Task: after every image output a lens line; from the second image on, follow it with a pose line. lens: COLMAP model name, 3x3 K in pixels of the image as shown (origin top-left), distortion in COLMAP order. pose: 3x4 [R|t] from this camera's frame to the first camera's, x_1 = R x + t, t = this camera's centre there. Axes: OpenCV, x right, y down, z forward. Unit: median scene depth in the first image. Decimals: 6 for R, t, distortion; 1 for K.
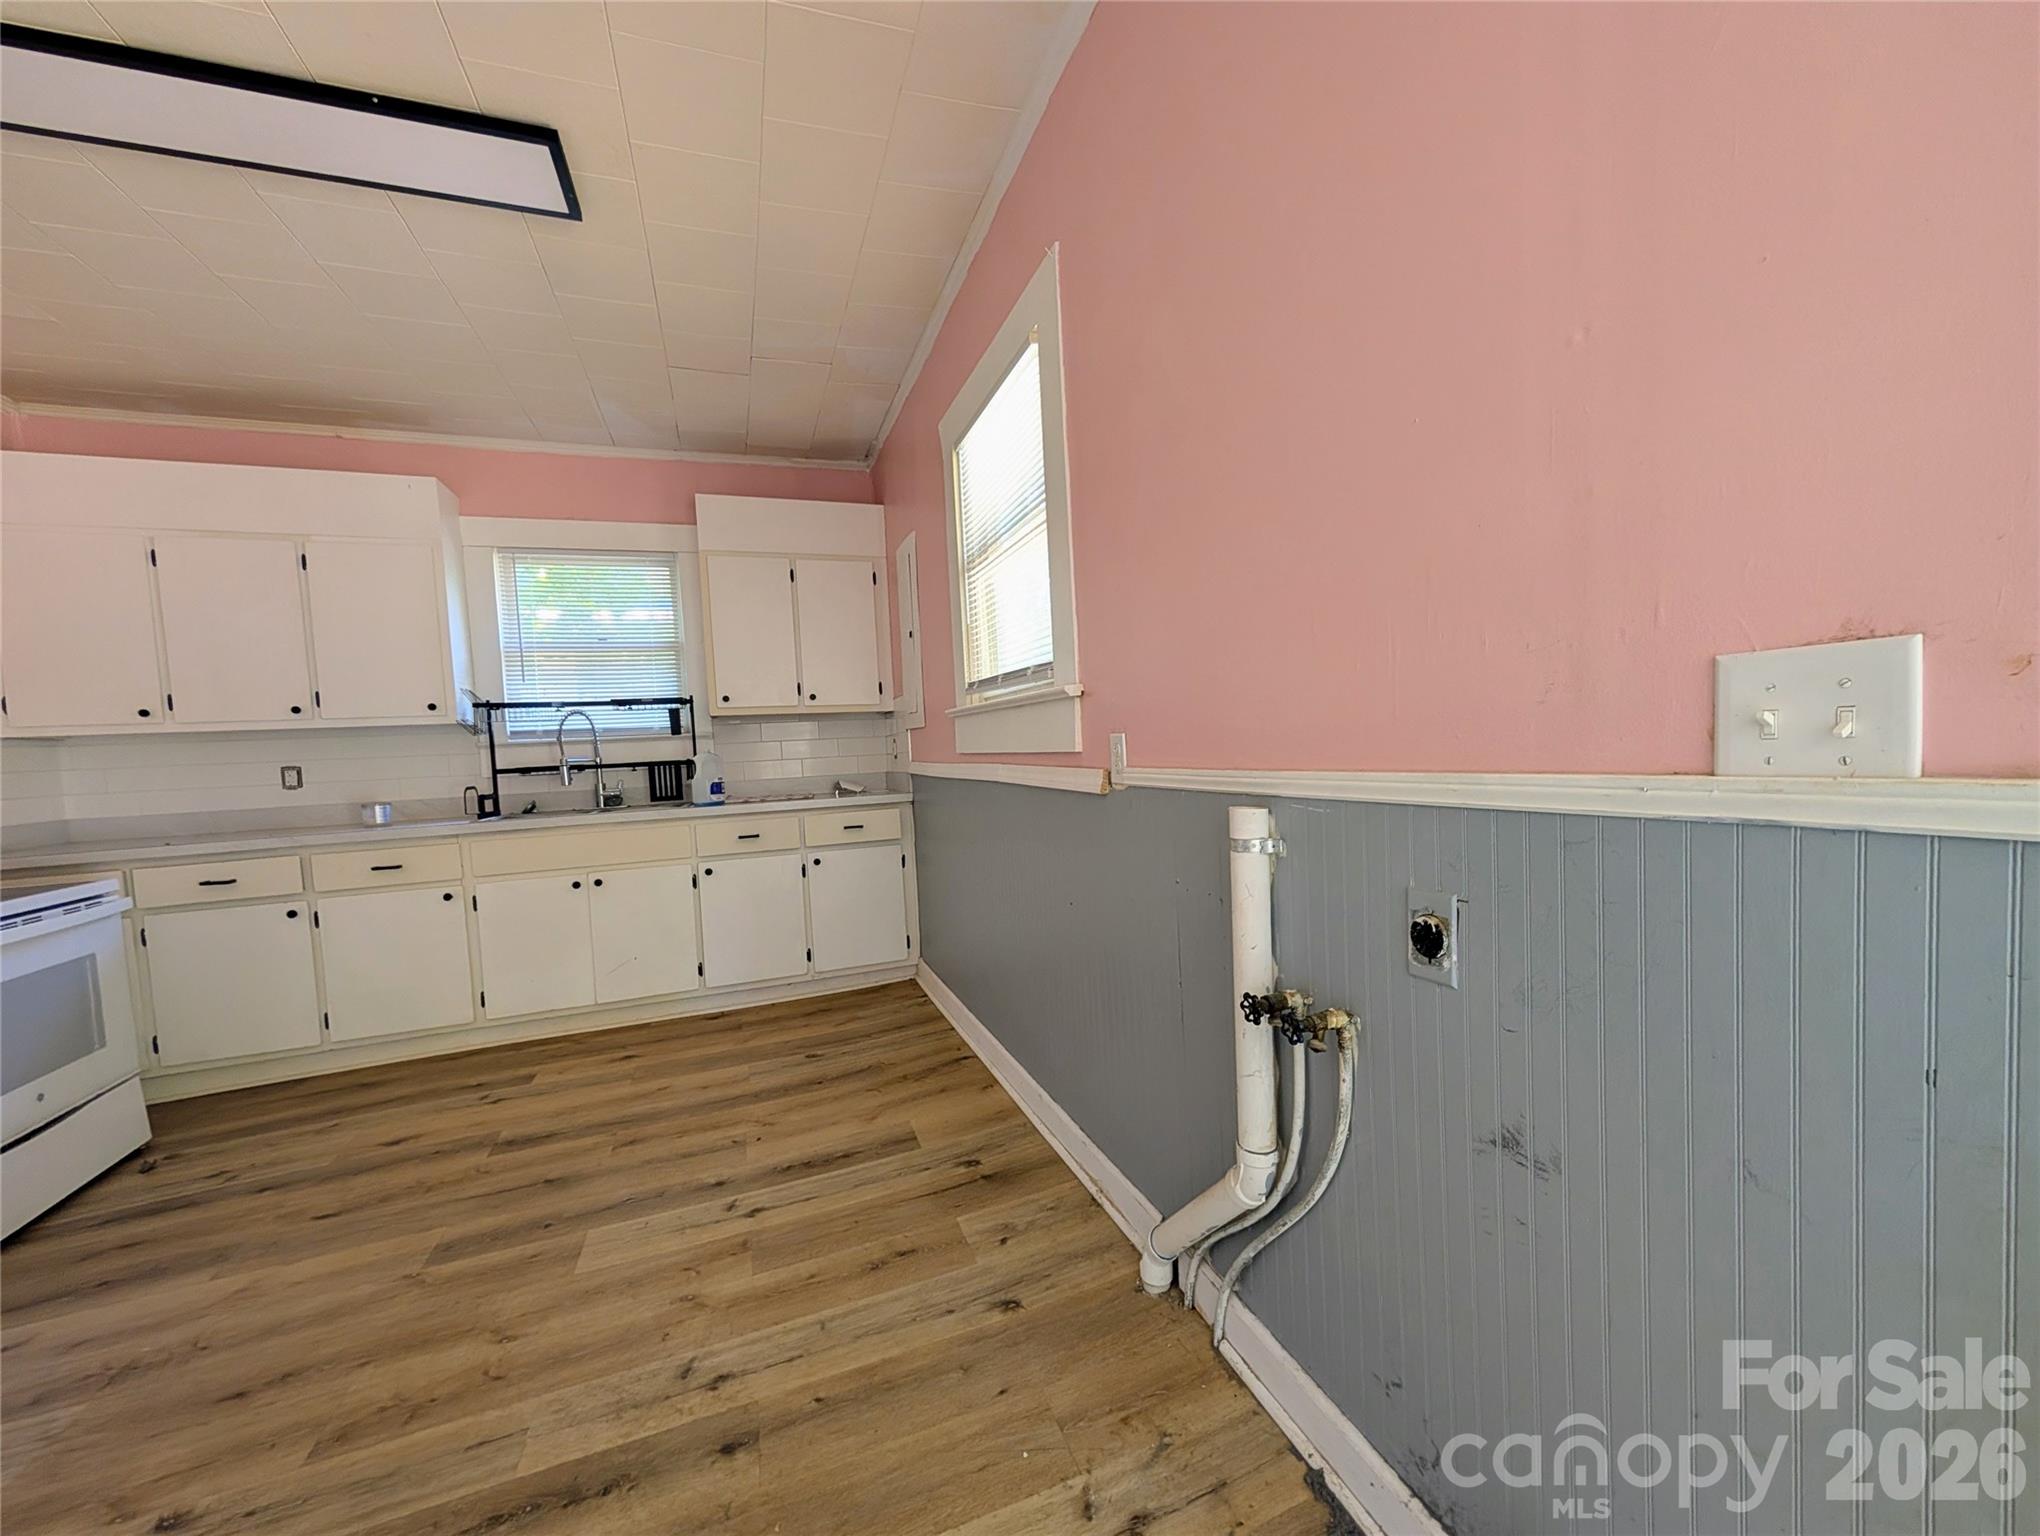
lens RADIAL K [[772.9, 0, 1026.0], [0, 772.9, 778.3], [0, 0, 1]] dist [-0.000967, 0.000898]
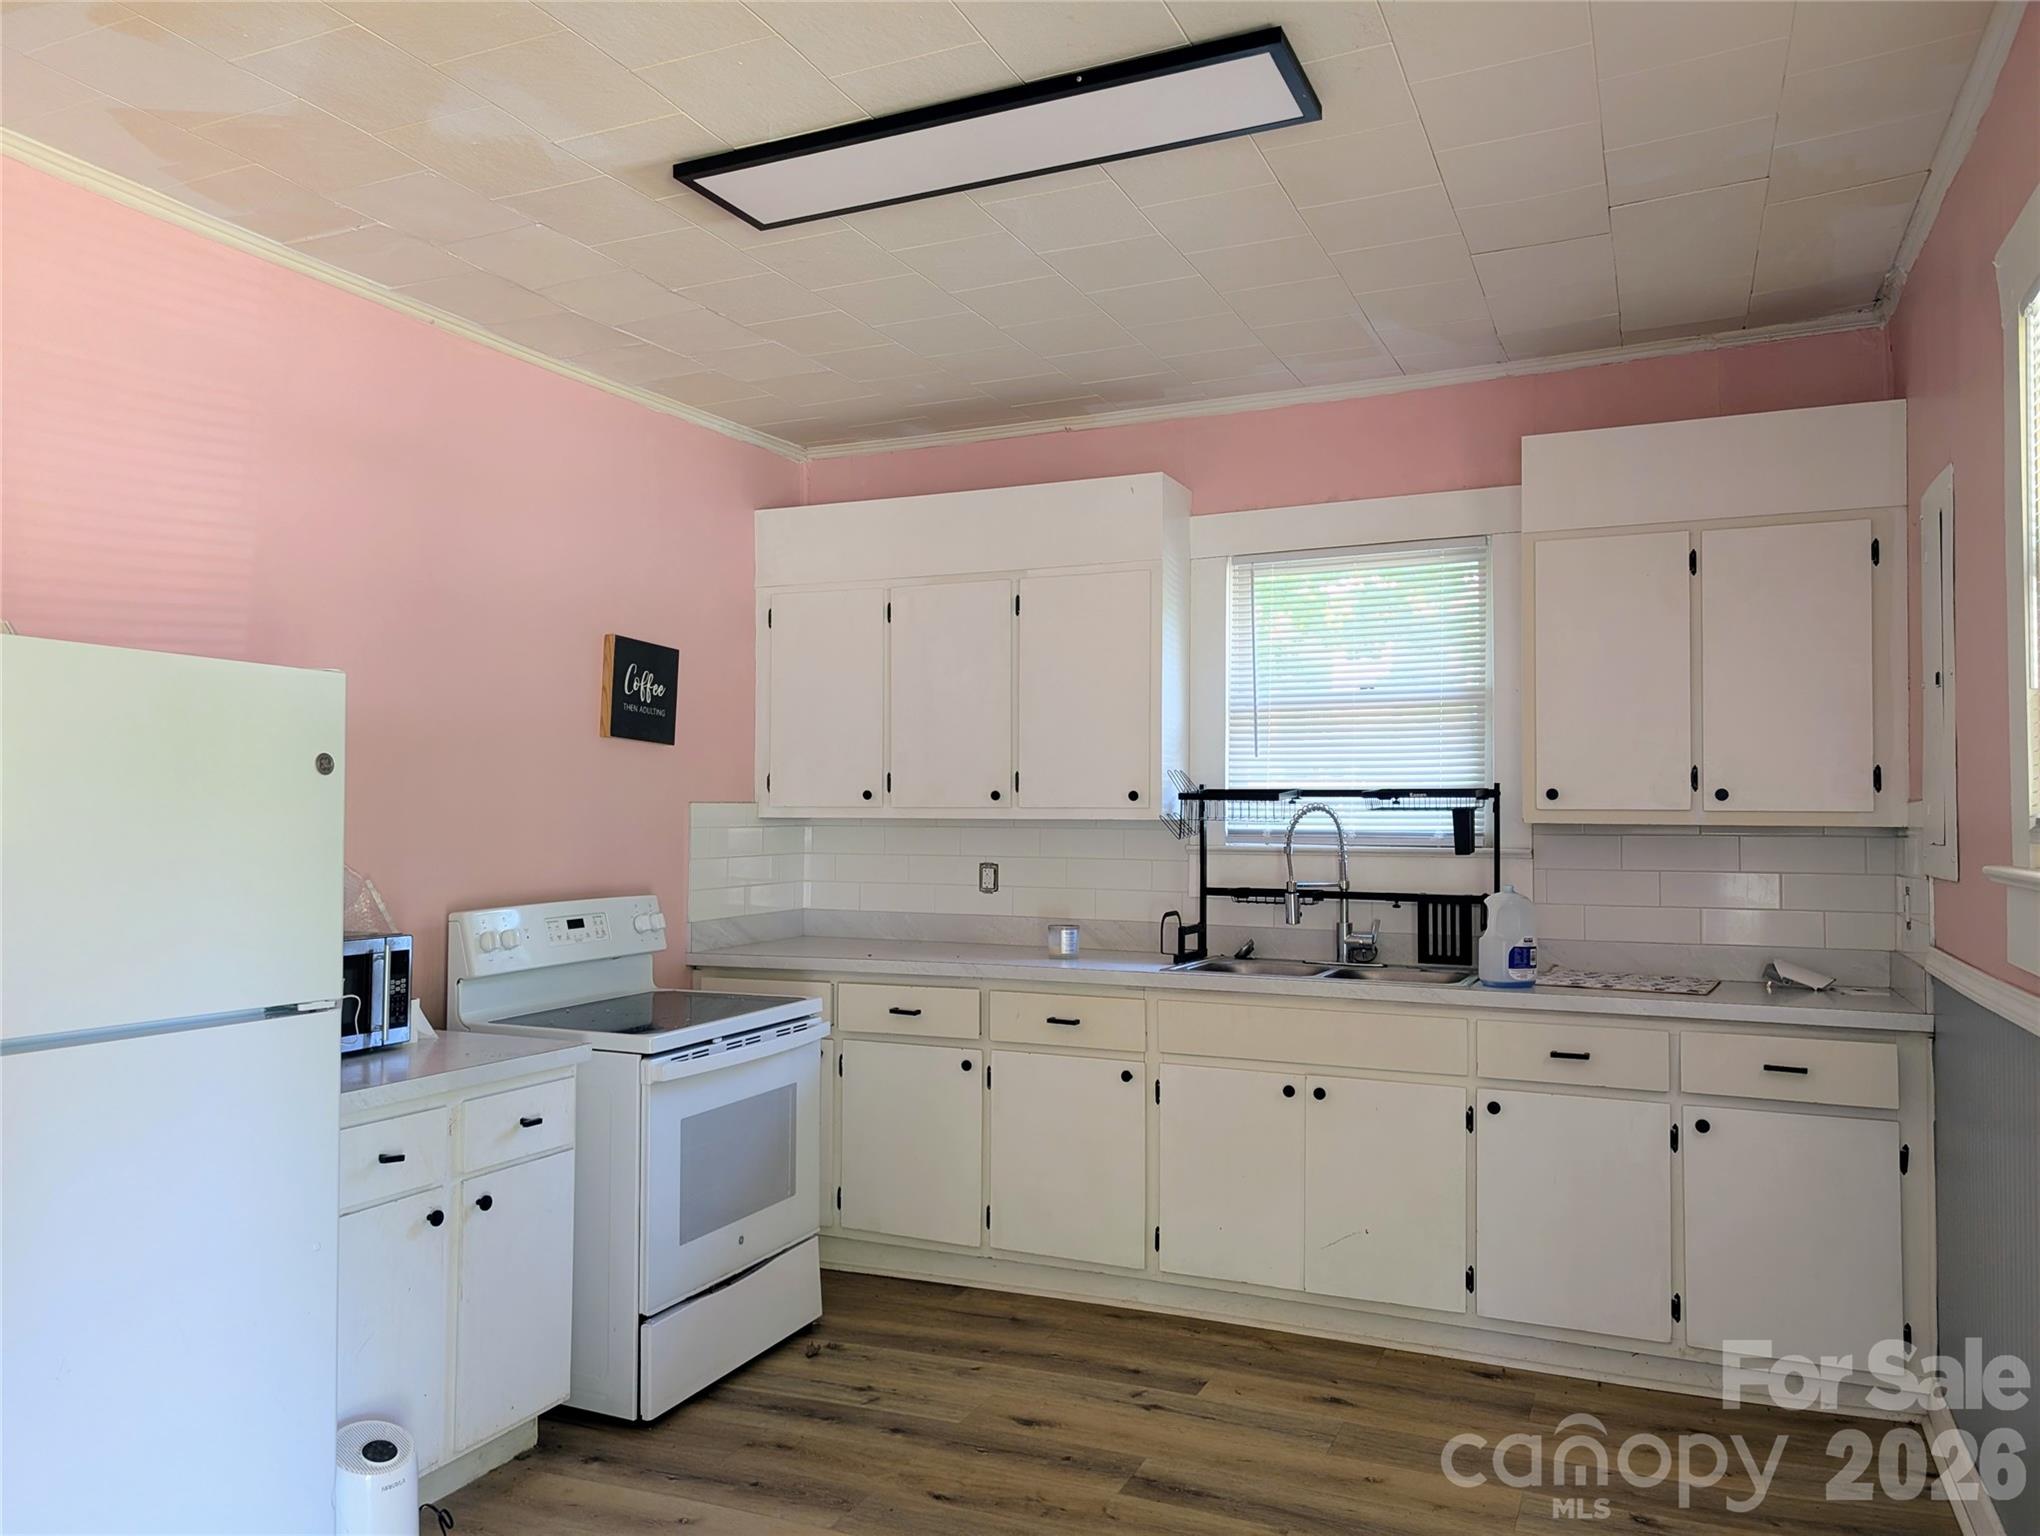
lens RADIAL K [[1461.0, 0, 1013.1], [0, 1461.0, 761.1], [0, 0, 1]] dist [0.037579, -0.032863]
pose [[0.710942, 0.024733, -0.702816, 0.087021], [-0.075389, 0.996303, -0.041199, -0.060748], [0.699199, 0.082274, 0.710178, -0.024275]]
